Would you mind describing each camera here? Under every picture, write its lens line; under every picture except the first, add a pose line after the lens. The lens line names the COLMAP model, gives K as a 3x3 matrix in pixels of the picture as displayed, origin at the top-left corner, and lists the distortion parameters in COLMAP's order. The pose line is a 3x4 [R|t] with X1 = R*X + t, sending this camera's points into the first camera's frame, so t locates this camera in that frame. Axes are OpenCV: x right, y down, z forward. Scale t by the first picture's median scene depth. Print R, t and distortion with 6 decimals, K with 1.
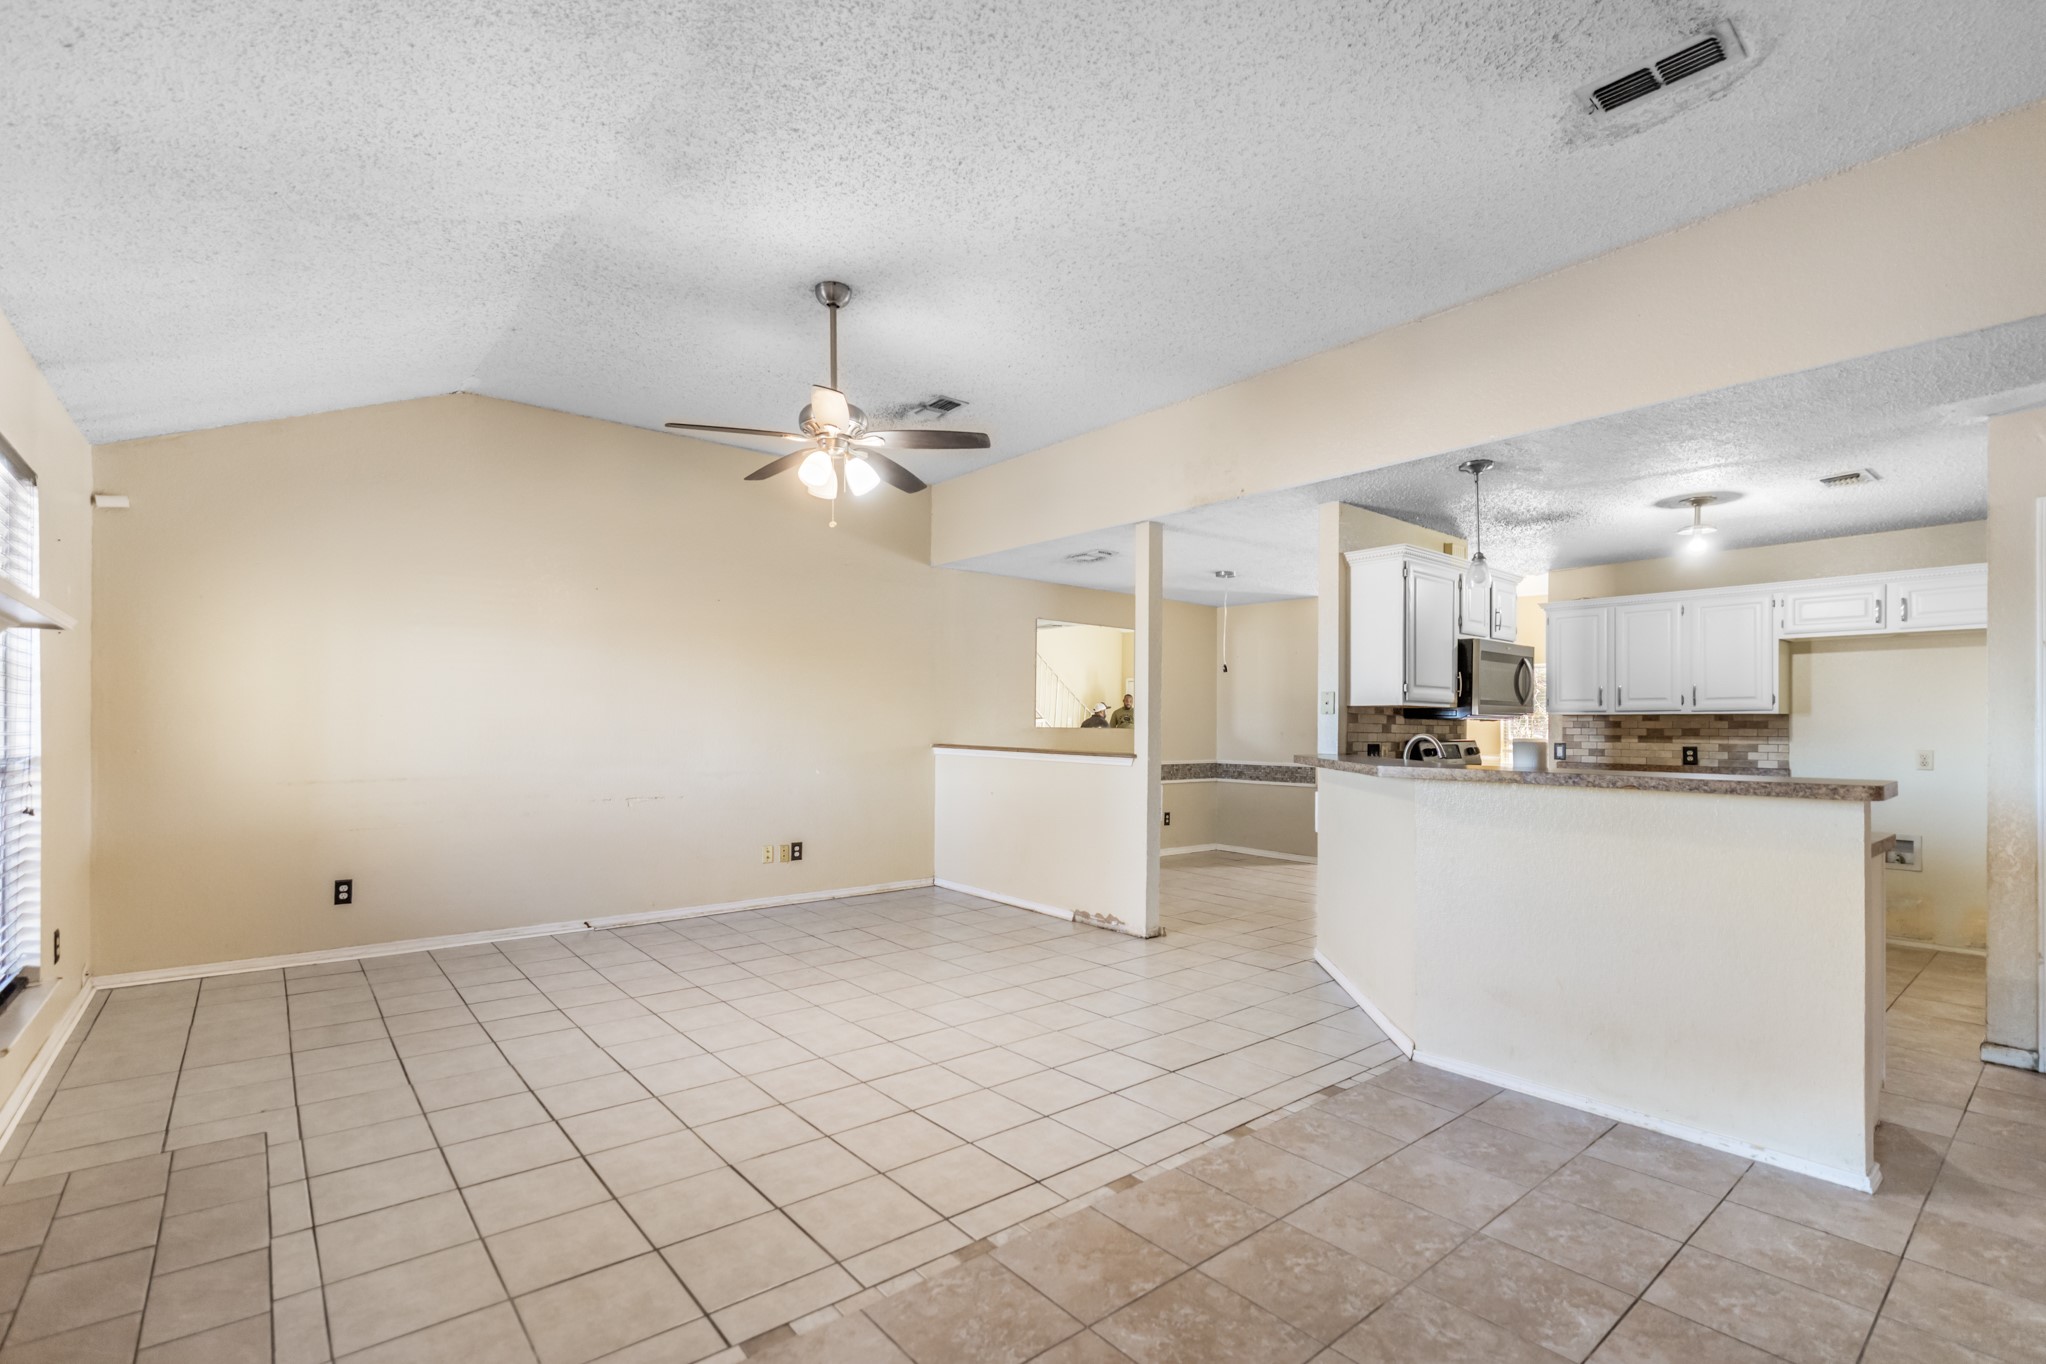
lens RADIAL K [[909.0, 0, 1005.4], [0, 909.0, 719.1], [0, 0, 1]] dist [0.002257, 0.000522]
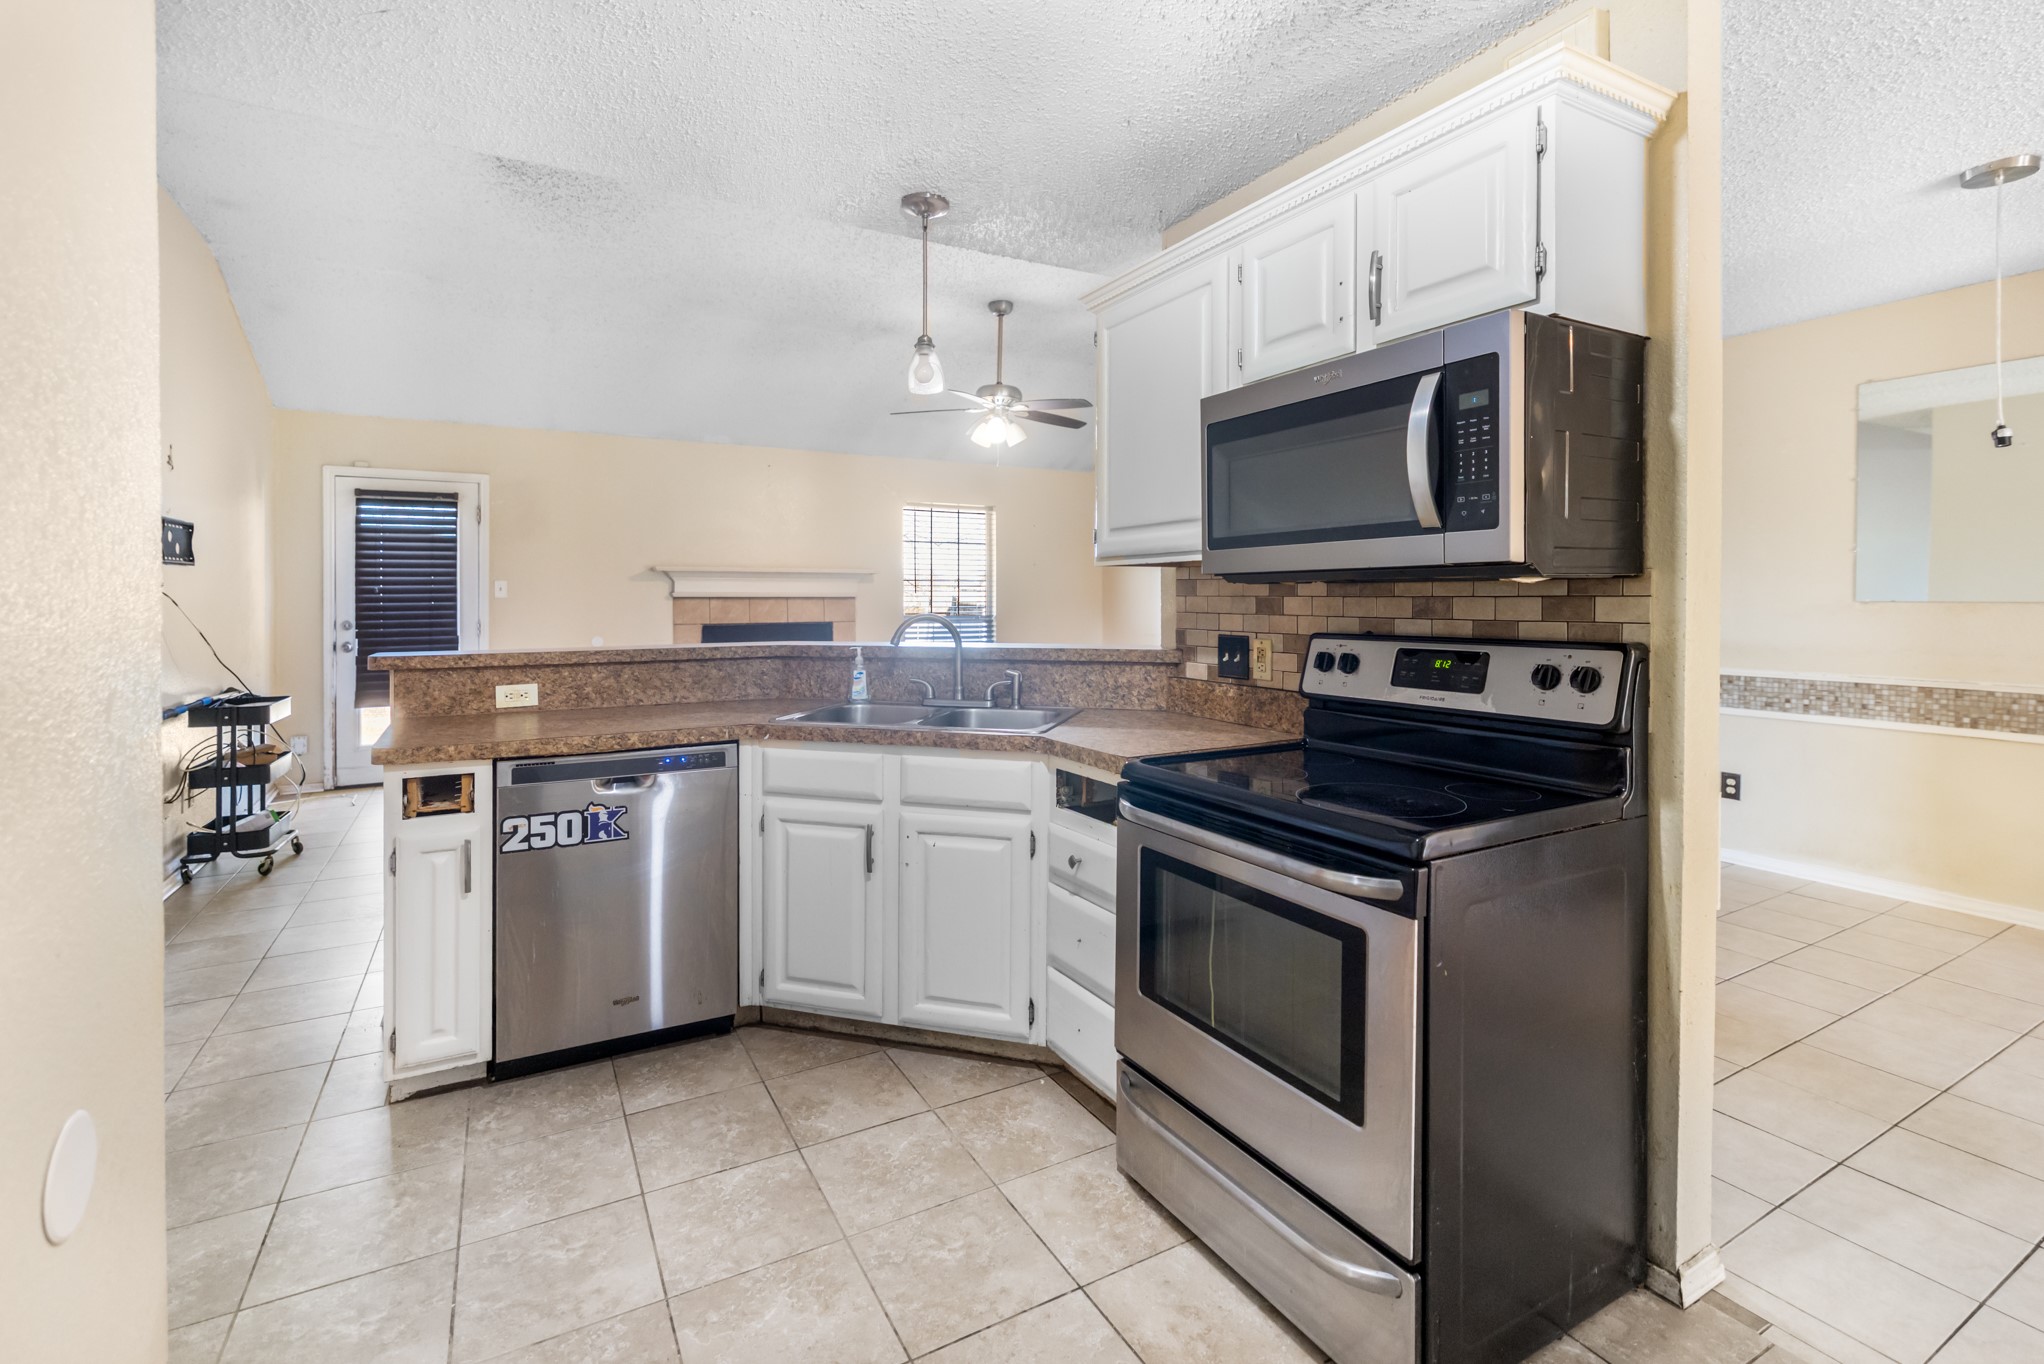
lens RADIAL K [[921.0, 0, 1009.1], [0, 921.0, 595.5], [0, 0, 1]] dist [0.001688, 0.001557]
pose [[-0.183940, -0.012351, -0.982860, 0.852625], [0.010879, 0.999834, -0.014600, 0.009642], [0.982877, -0.013378, -0.183775, 0.870016]]
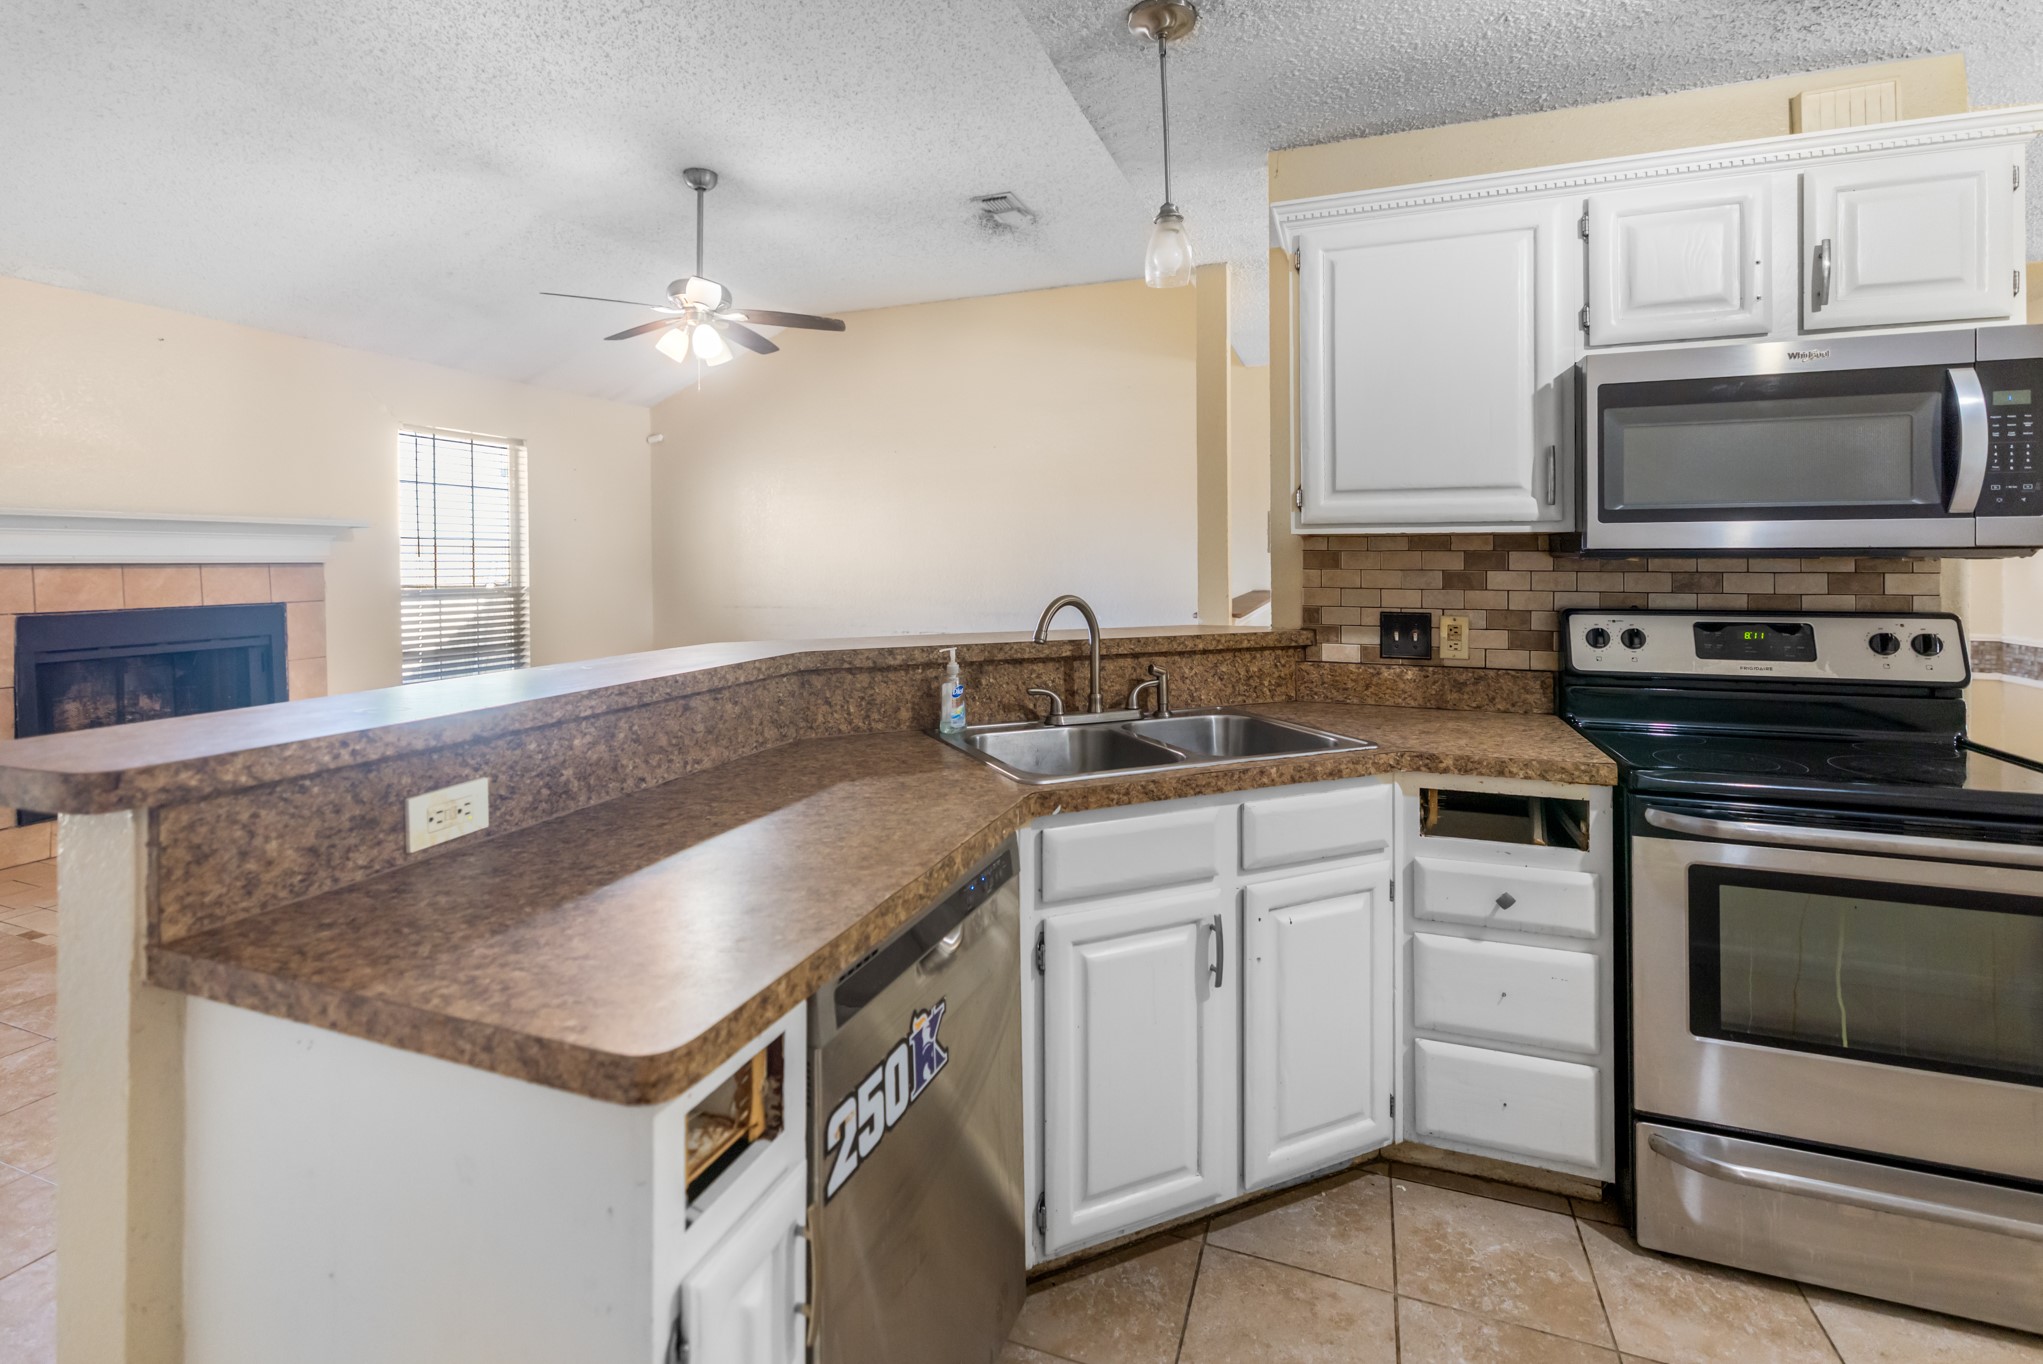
lens RADIAL K [[937.6, 0, 1005.7], [0, 937.6, 557.5], [0, 0, 1]] dist [0.001286, 0.000116]
pose [[0.502110, -0.010970, -0.864734, 0.653663], [0.014280, 0.999888, -0.004393, -0.002246], [0.864686, -0.010143, 0.502210, 0.507611]]
